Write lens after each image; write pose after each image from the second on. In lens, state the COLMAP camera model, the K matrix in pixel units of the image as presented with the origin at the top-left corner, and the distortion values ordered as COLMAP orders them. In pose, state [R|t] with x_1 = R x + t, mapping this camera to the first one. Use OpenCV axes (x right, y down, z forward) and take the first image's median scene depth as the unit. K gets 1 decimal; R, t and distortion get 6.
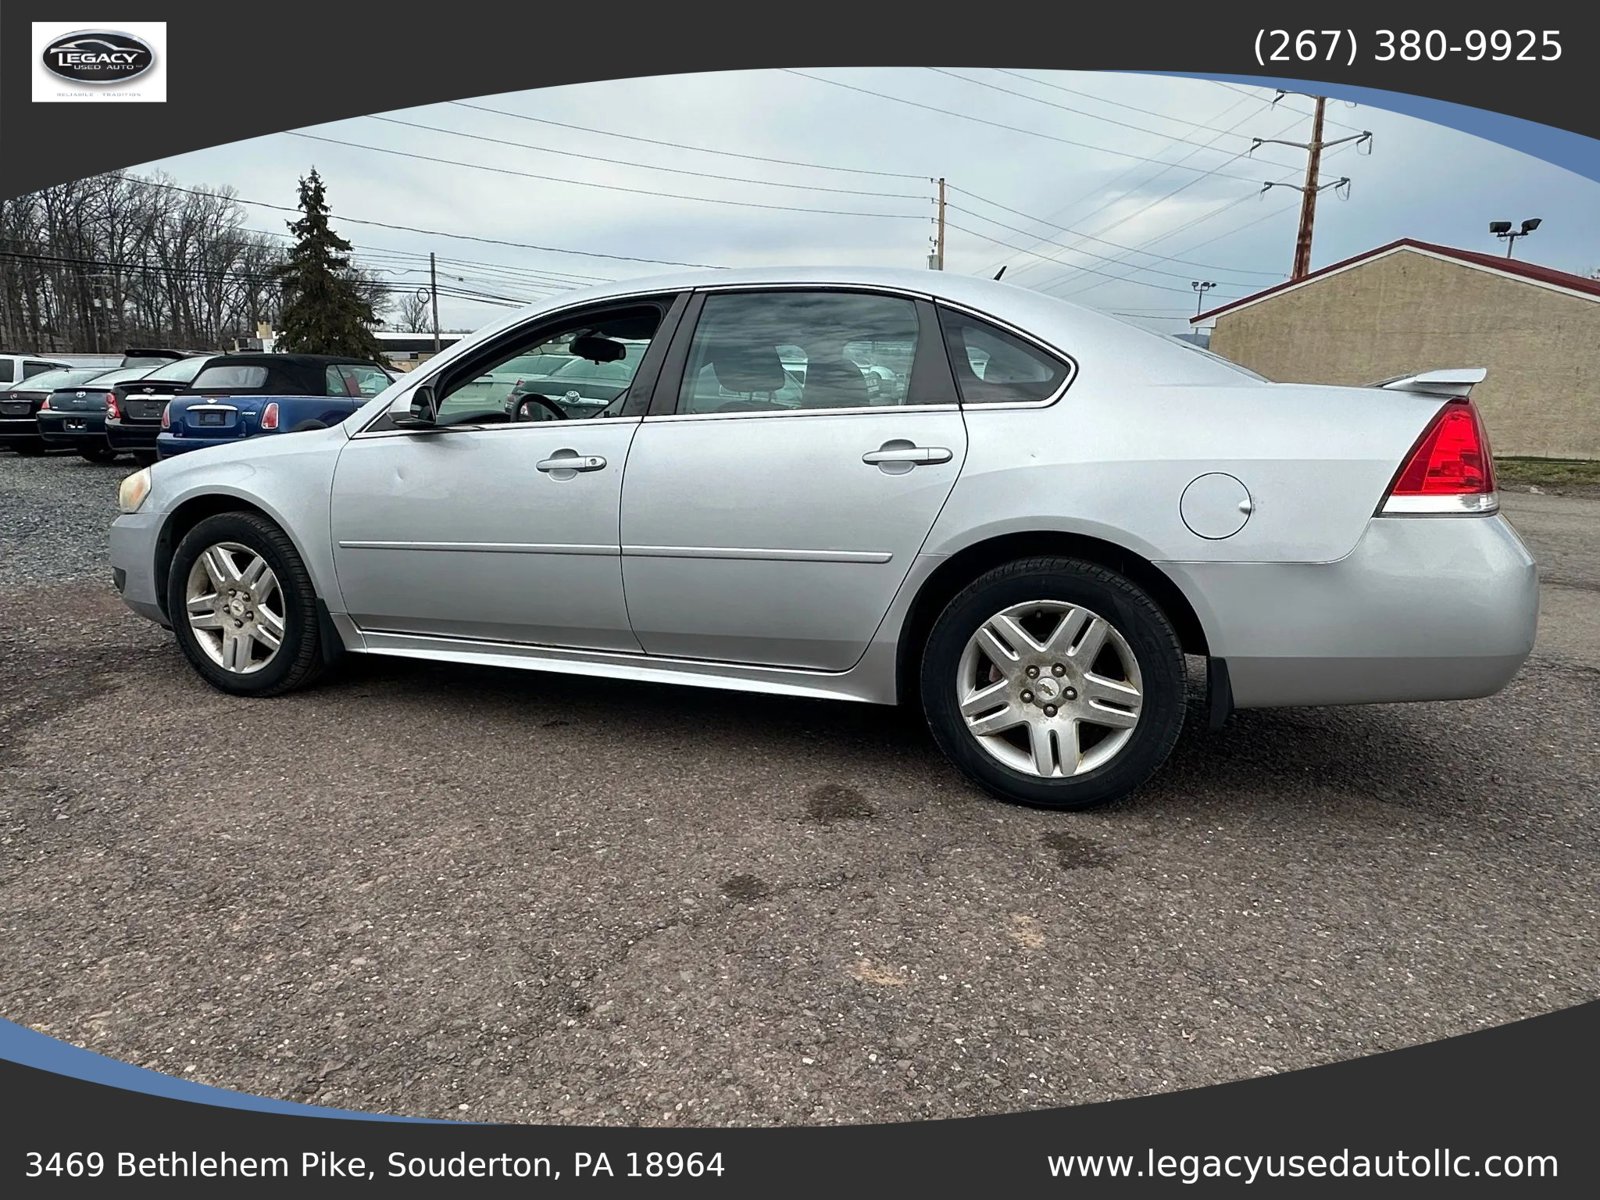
lens RADIAL K [[1007.6, 0, 796.4], [0, 1007.6, 594.2], [0, 0, 1]] dist [-0.004894, 0.000178]
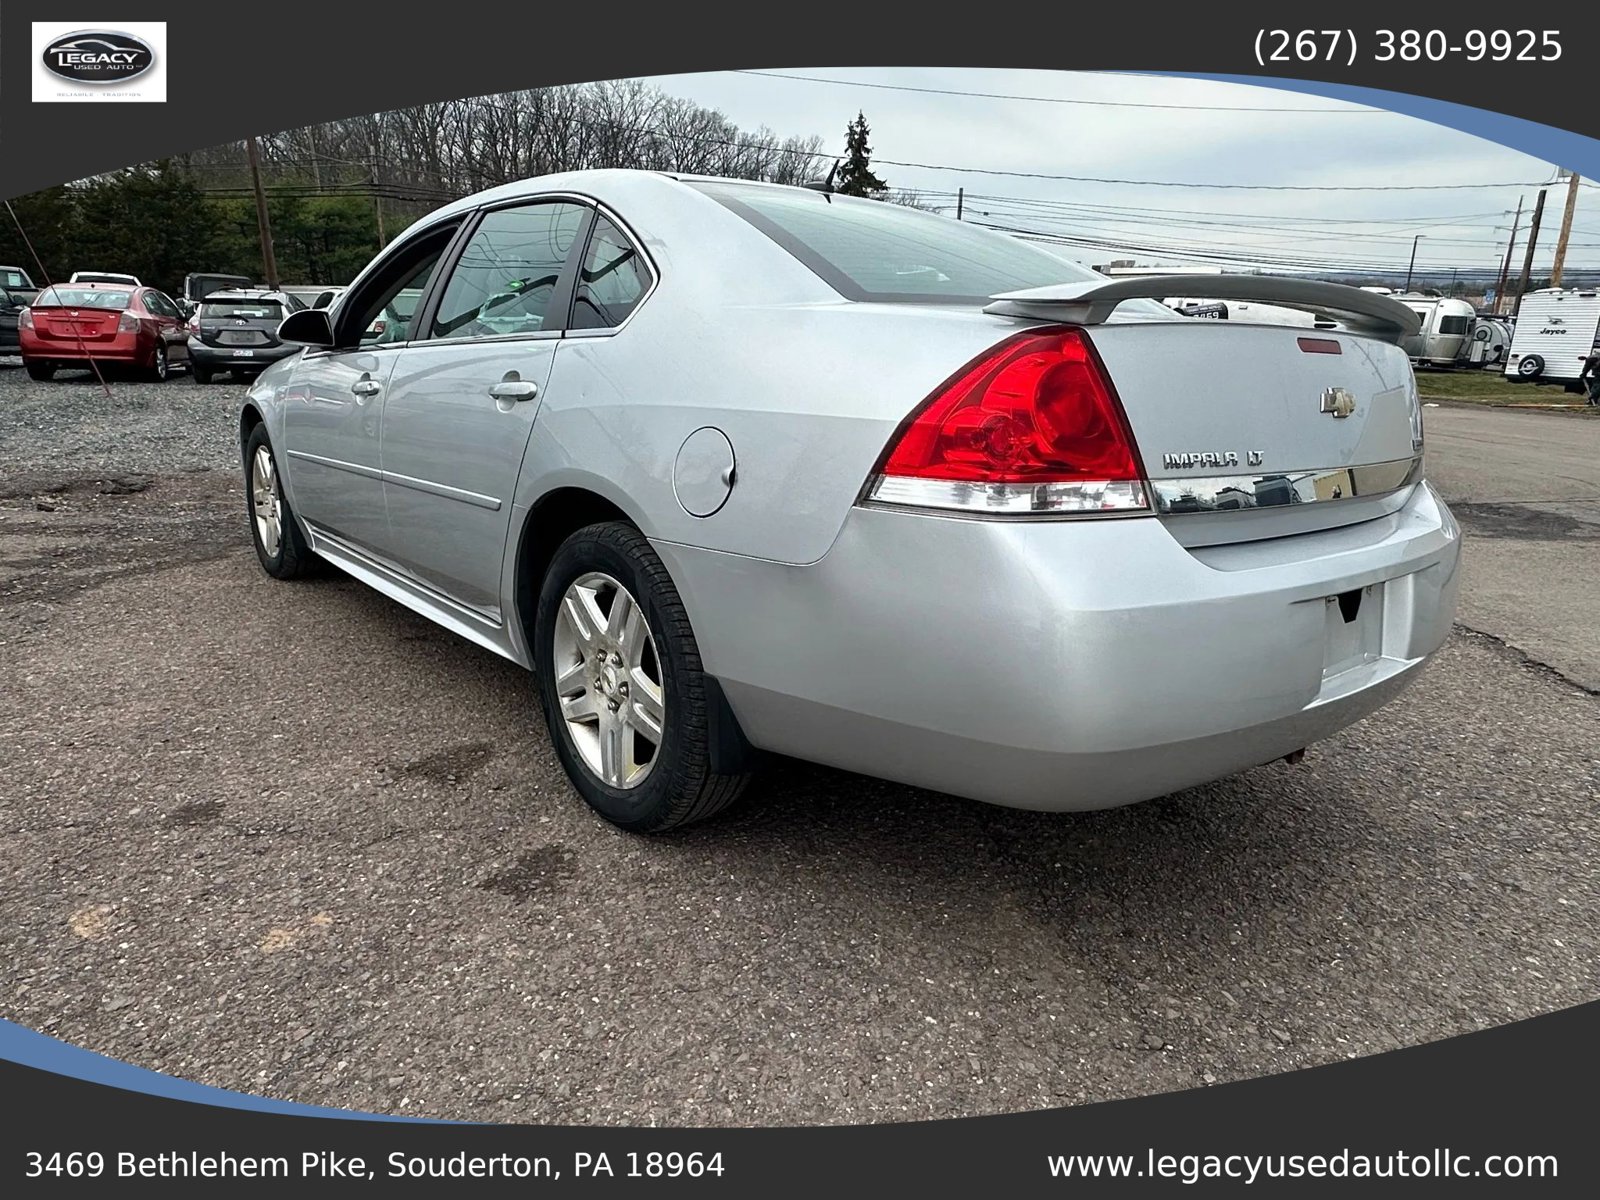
lens RADIAL K [[1012.2, 0, 794.4], [0, 1012.2, 604.6], [0, 0, 1]] dist [-0.003230, 0.000290]
pose [[0.866756, 0.140575, -0.478511, 0.732442], [-0.108166, 0.989603, 0.094793, -0.059697], [0.486861, -0.030404, 0.872950, 0.331291]]
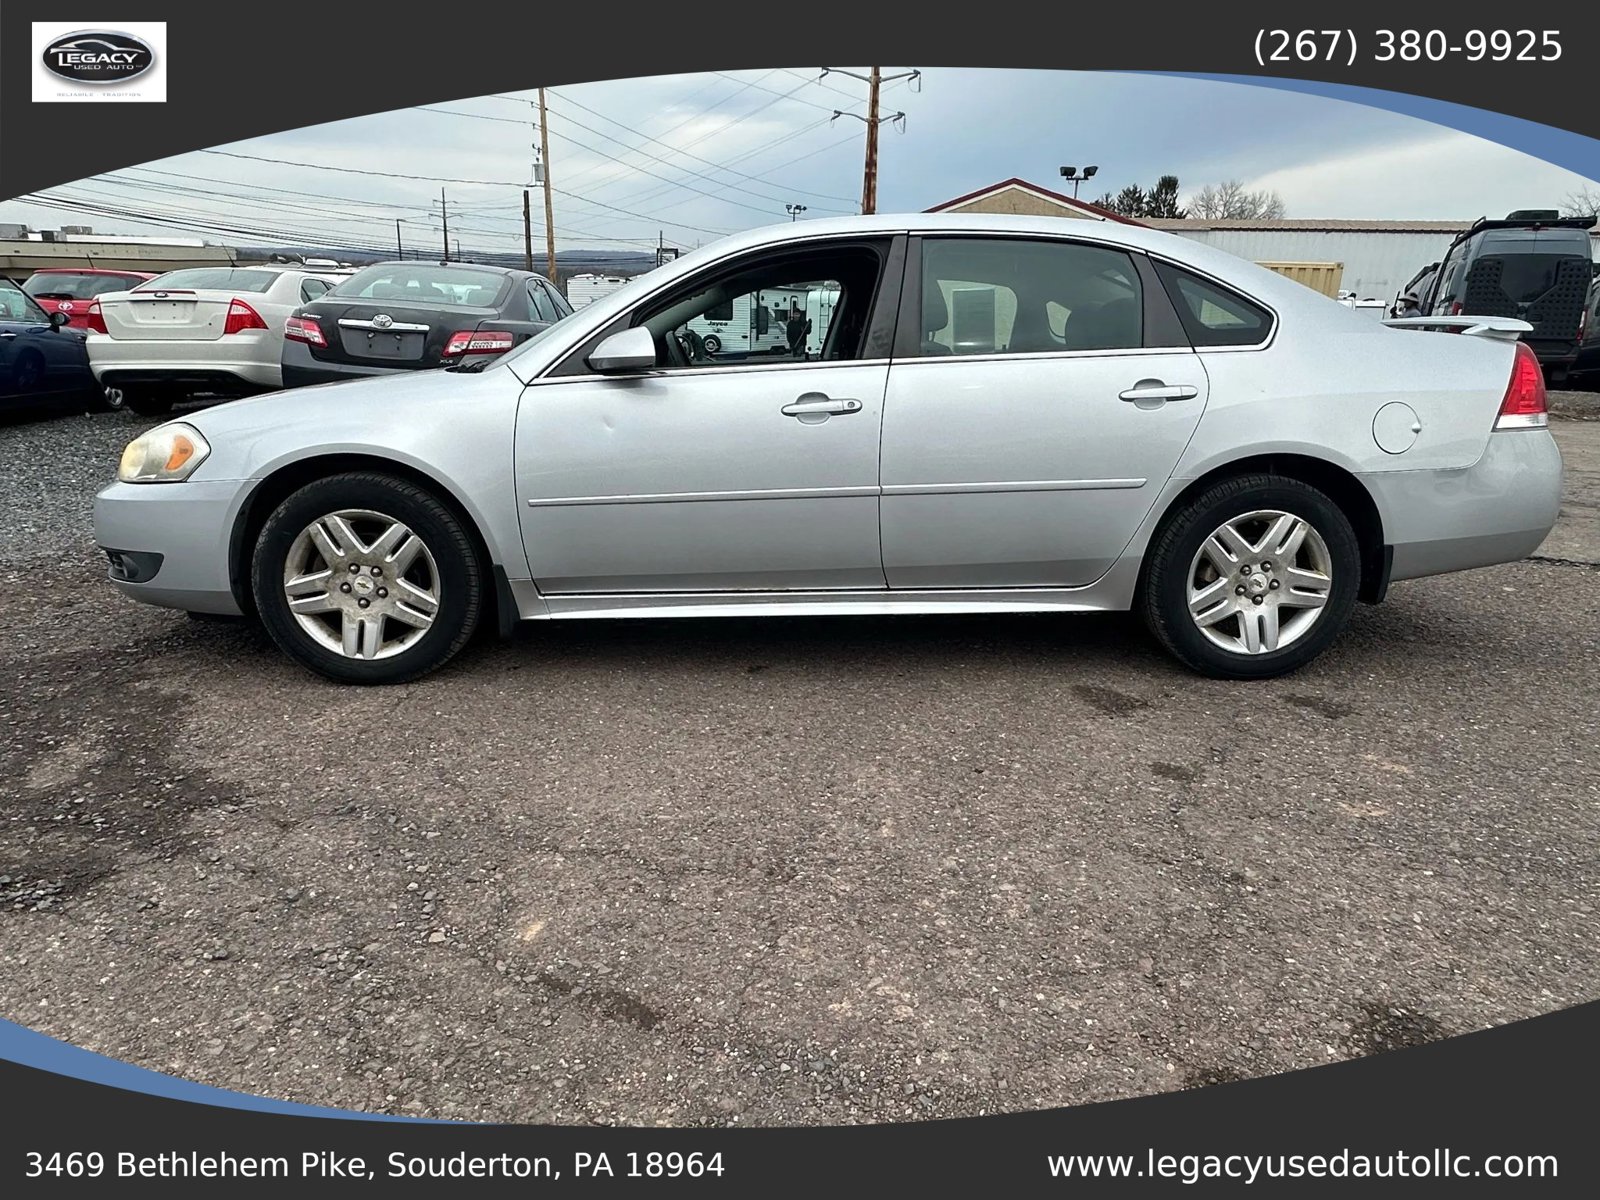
lens RADIAL K [[1008.9, 0, 795.4], [0, 1008.9, 598.4], [0, 0, 1]] dist [-0.004212, -0.000284]
pose [[0.921704, -0.099965, 0.374792, -0.696196], [0.069350, 0.993122, 0.094338, -0.039940], [-0.381645, -0.060960, 0.922297, 0.076763]]
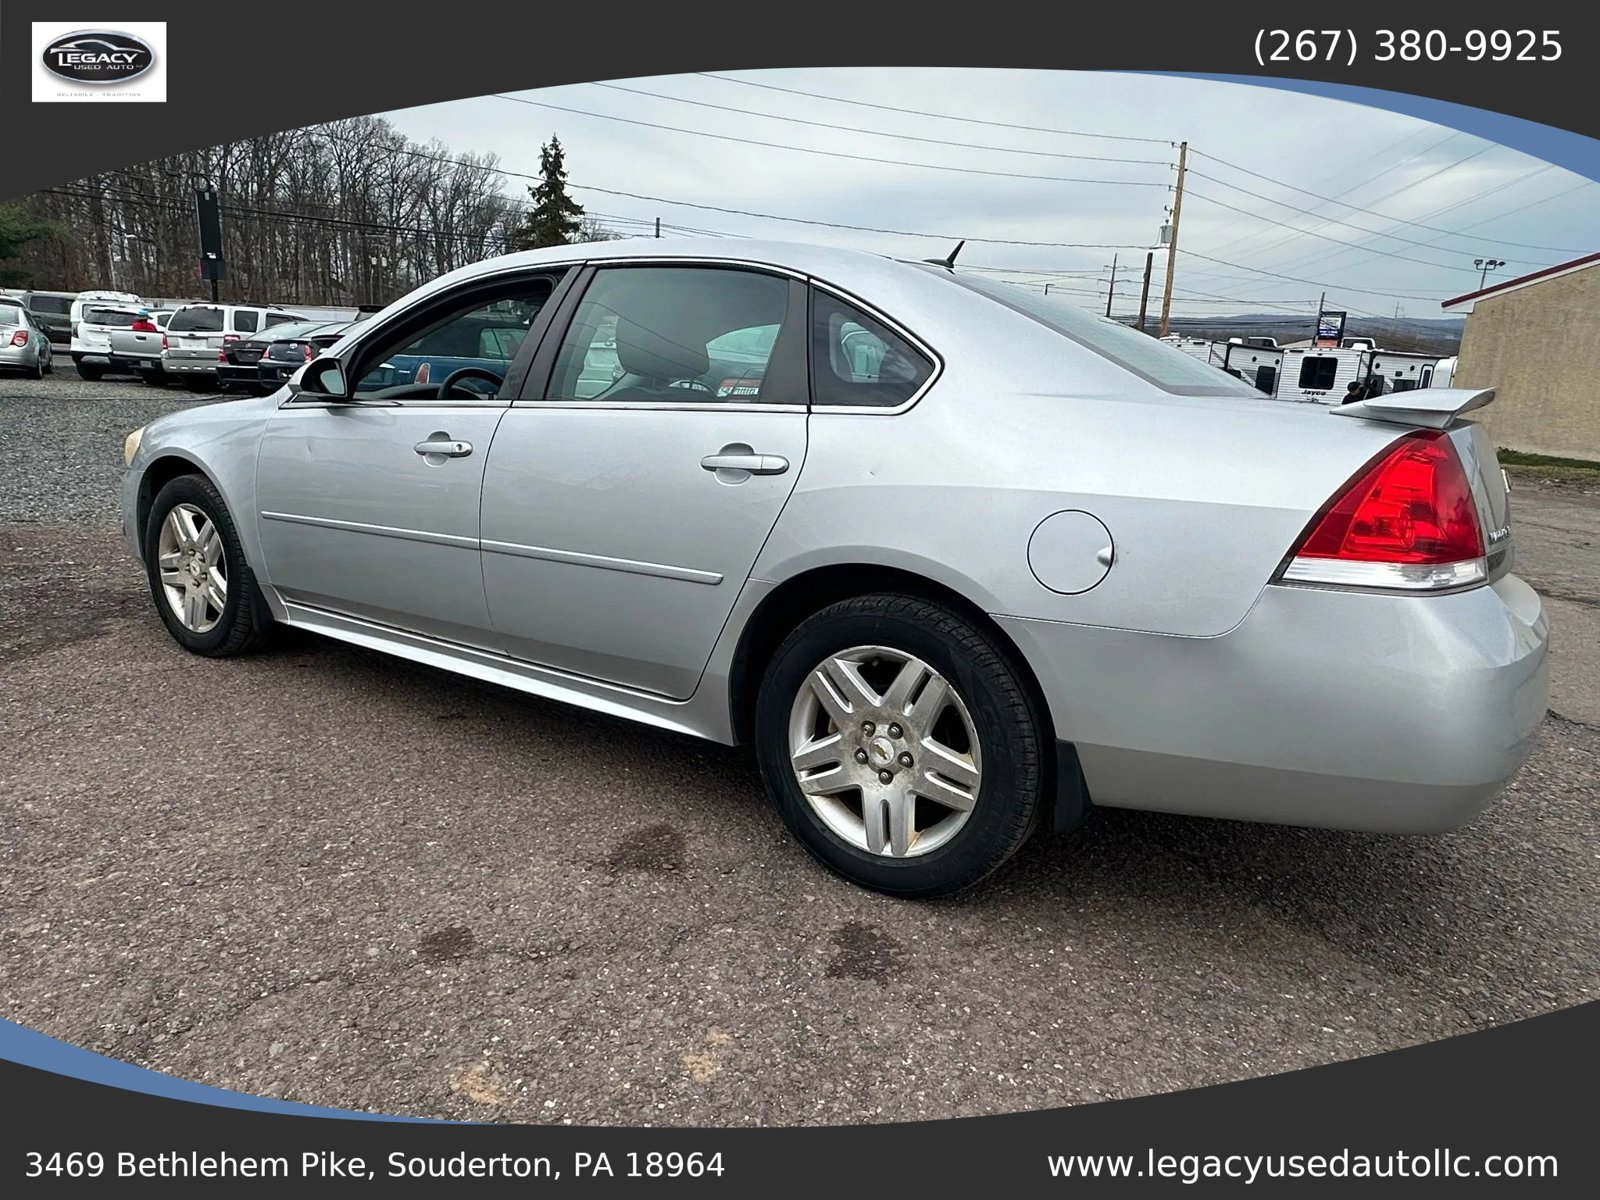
lens RADIAL K [[1008.9, 0, 795.4], [0, 1008.9, 598.4], [0, 0, 1]] dist [-0.004212, -0.000284]
pose [[0.975815, 0.084850, -0.201458, 0.320306], [-0.078386, 0.996126, 0.039866, -0.057428], [0.204060, -0.023110, 0.978685, 0.157750]]
